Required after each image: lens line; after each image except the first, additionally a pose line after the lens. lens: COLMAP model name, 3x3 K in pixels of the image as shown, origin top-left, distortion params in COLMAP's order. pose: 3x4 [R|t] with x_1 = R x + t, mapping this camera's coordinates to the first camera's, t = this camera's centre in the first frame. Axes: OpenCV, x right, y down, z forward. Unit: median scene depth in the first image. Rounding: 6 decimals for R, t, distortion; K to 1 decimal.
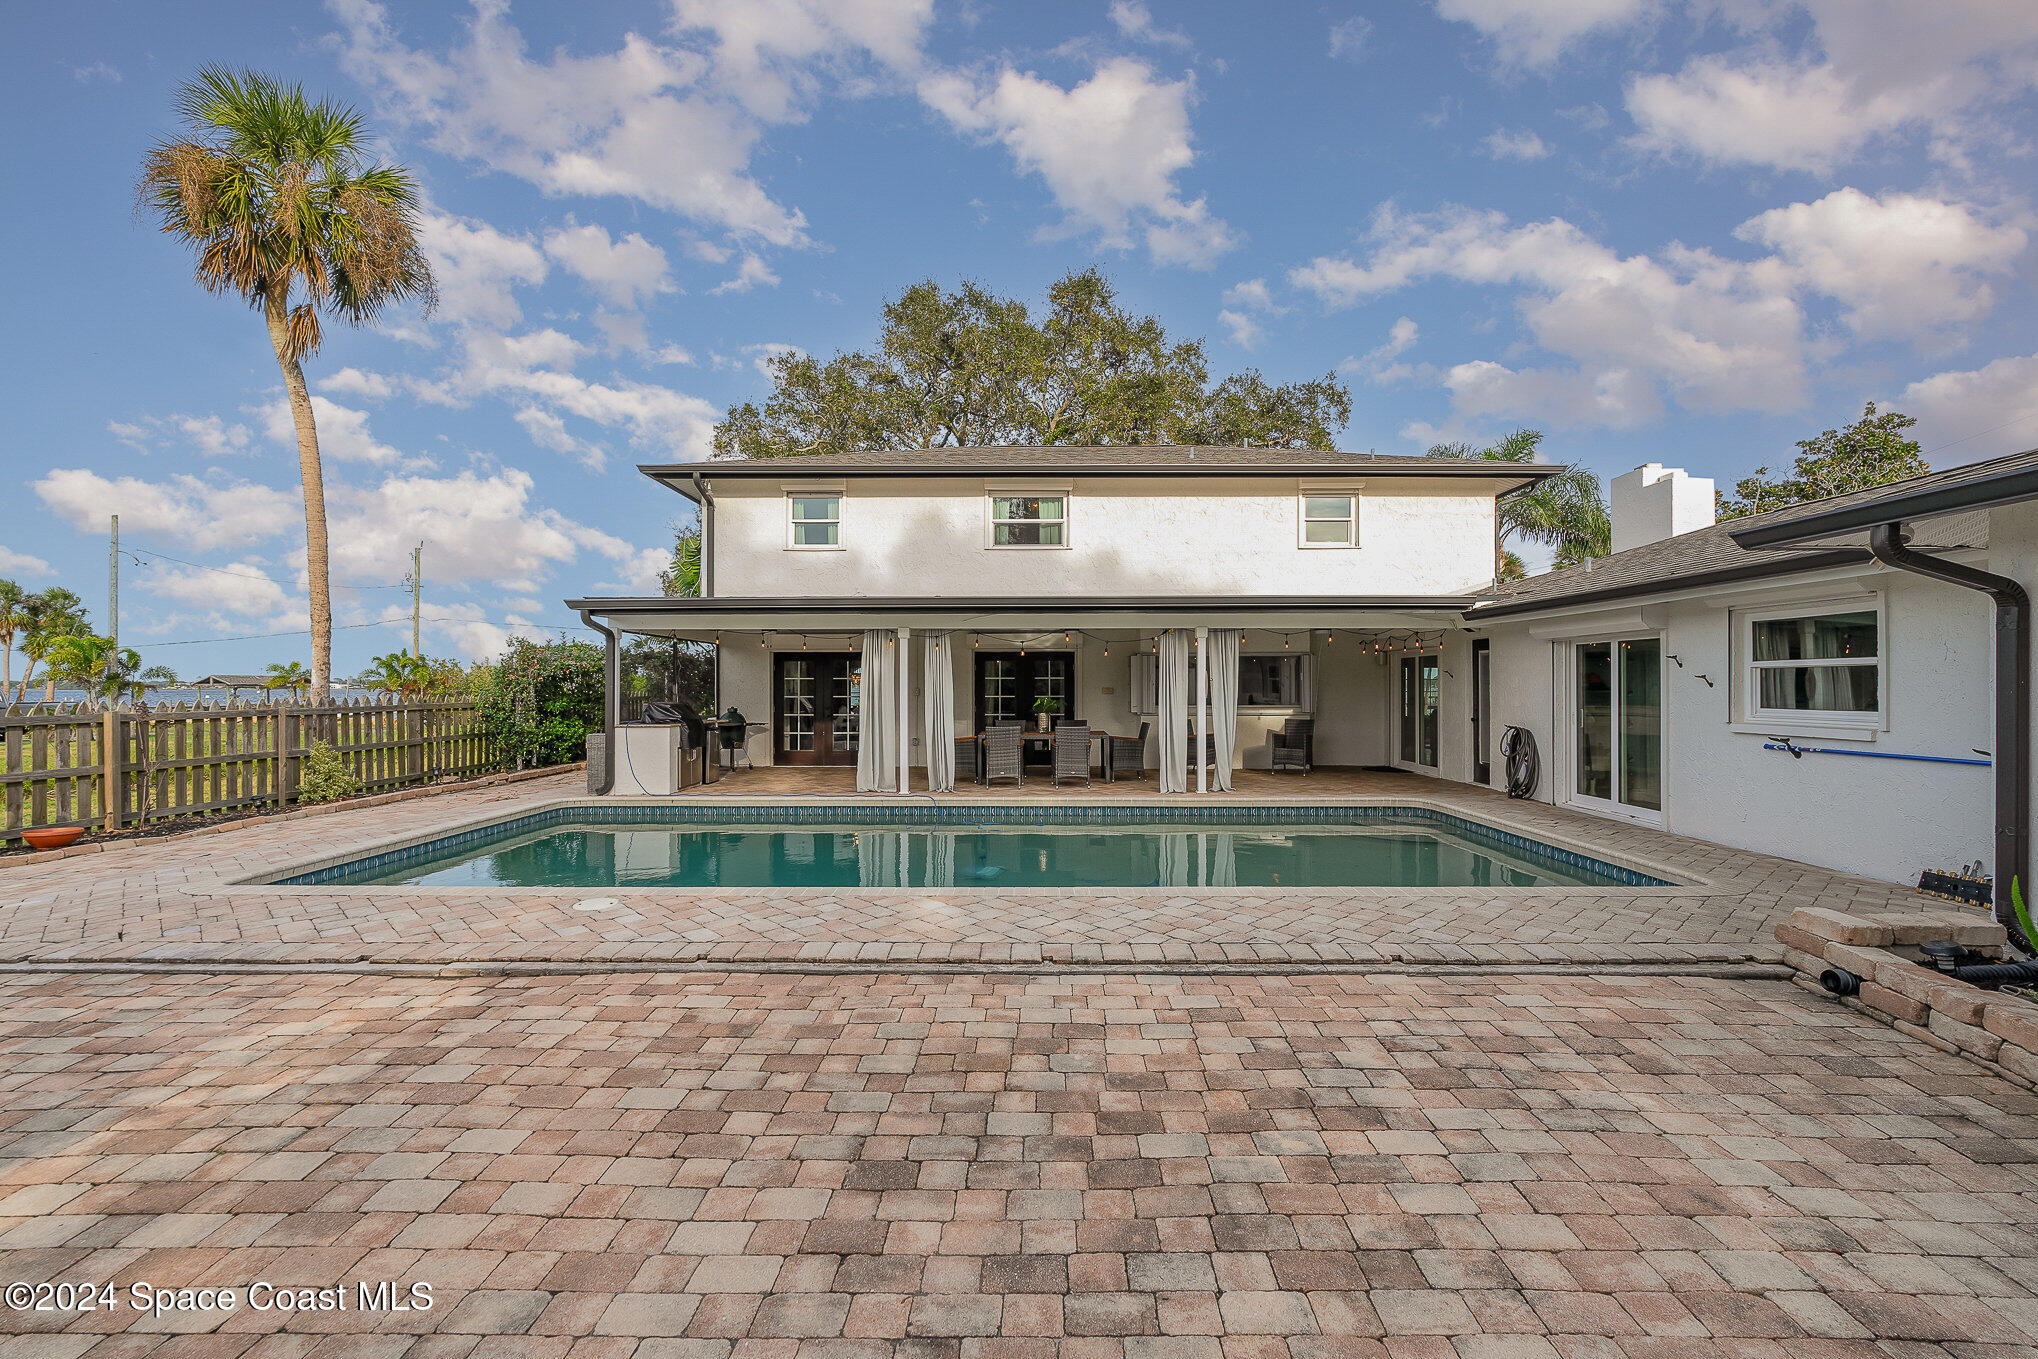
lens RADIAL K [[908.5, 0, 1031.6], [0, 908.5, 681.7], [0, 0, 1]] dist [-0.000784, 0.000113]
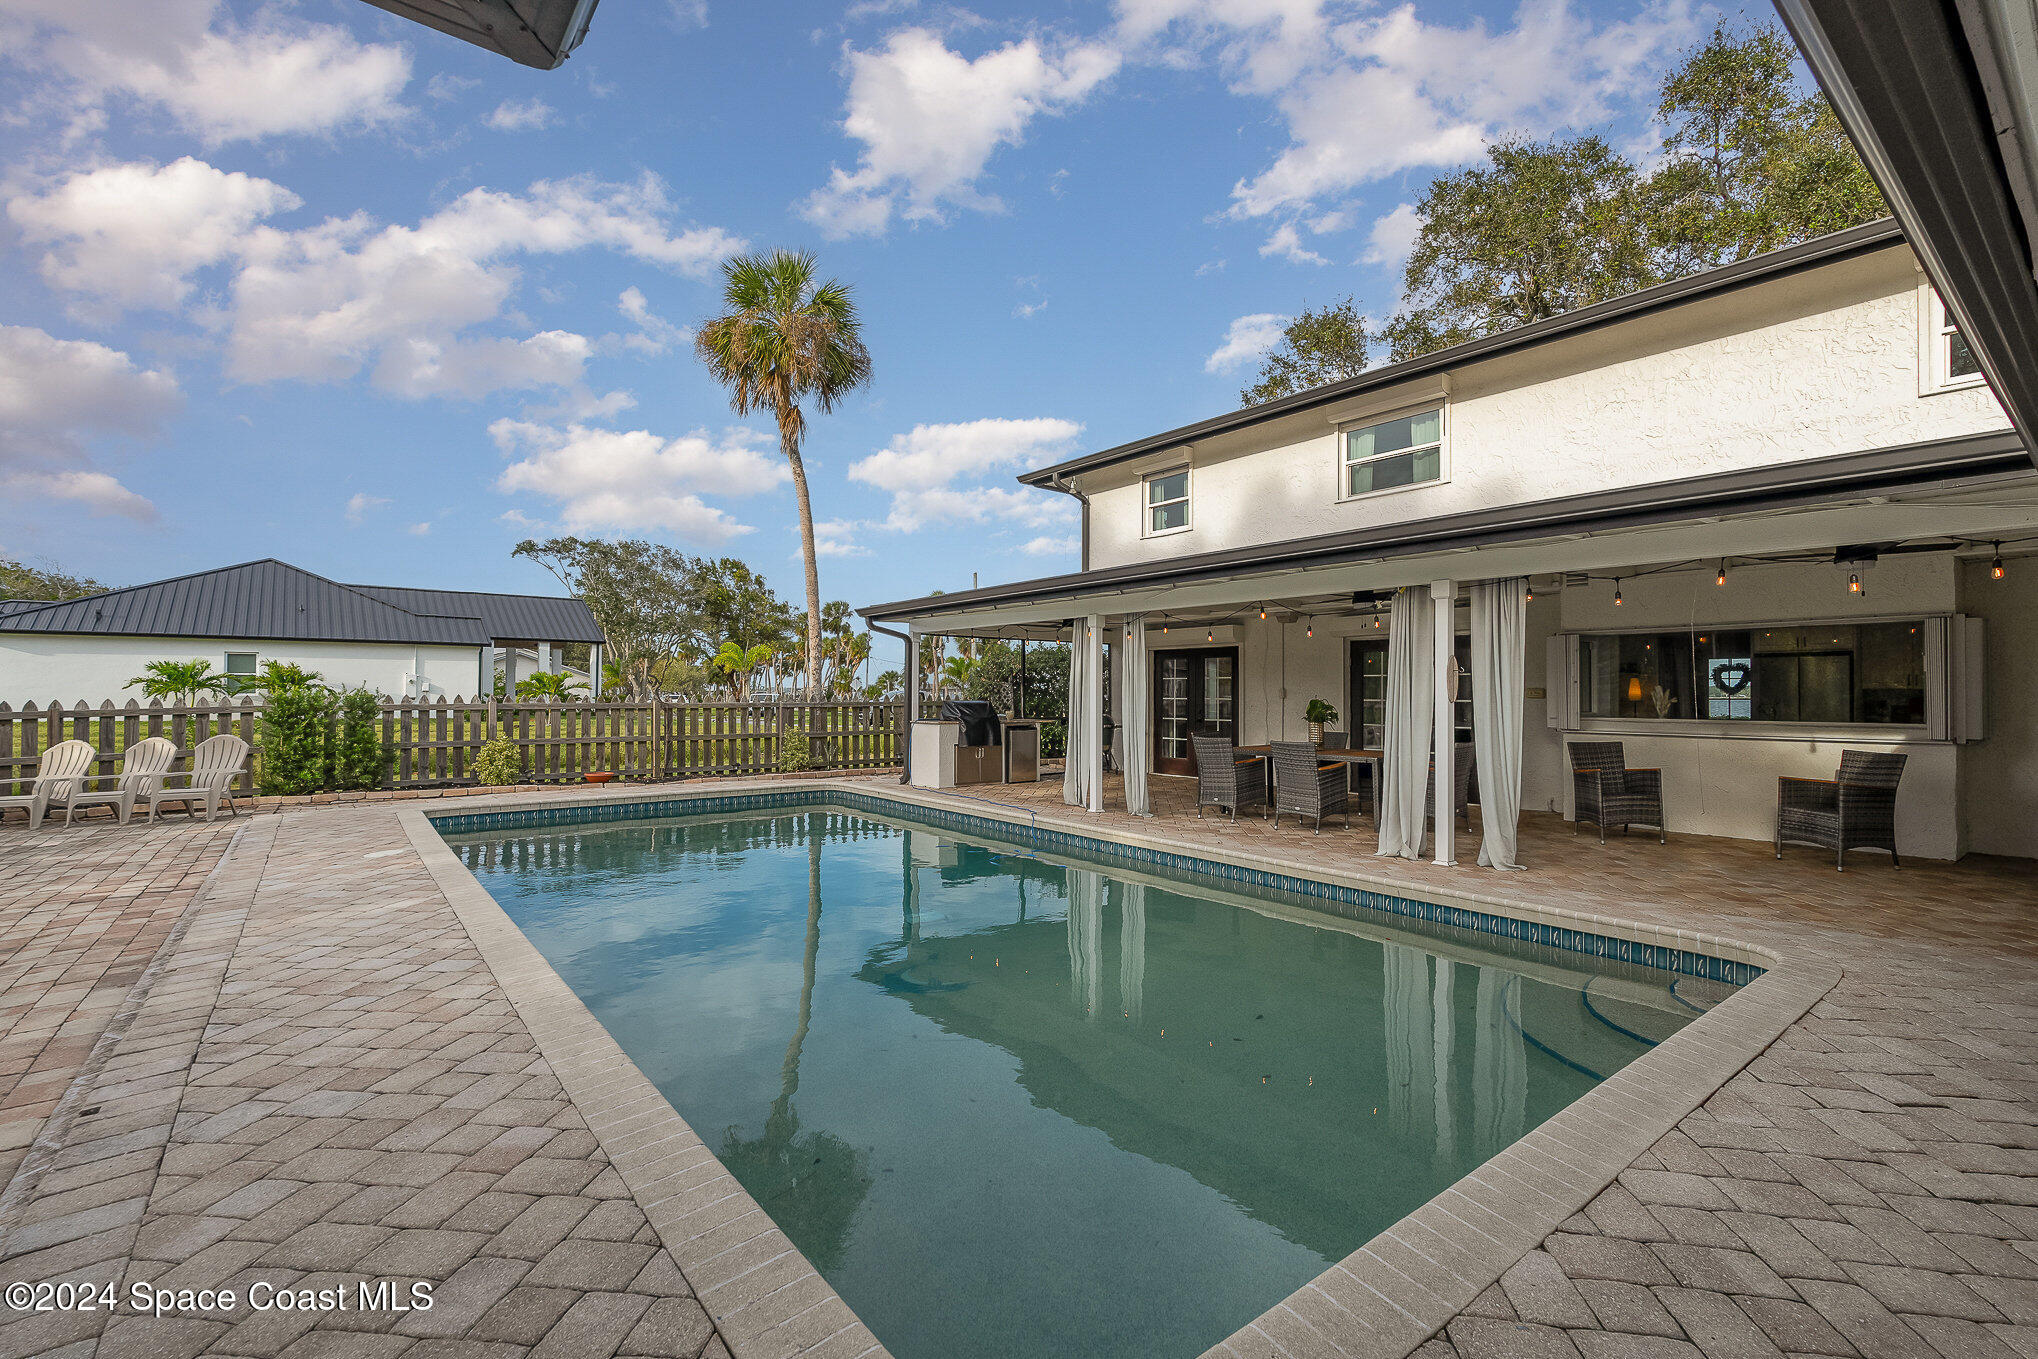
lens RADIAL K [[908.5, 0, 945.2], [0, 908.5, 694.8], [0, 0, 1]] dist [-0.000784, 0.000113]
pose [[0.614280, 0.005035, -0.789072, 0.349515], [0.002969, 0.999958, 0.008692, 0.005521], [0.789082, -0.007682, 0.614240, 0.285749]]
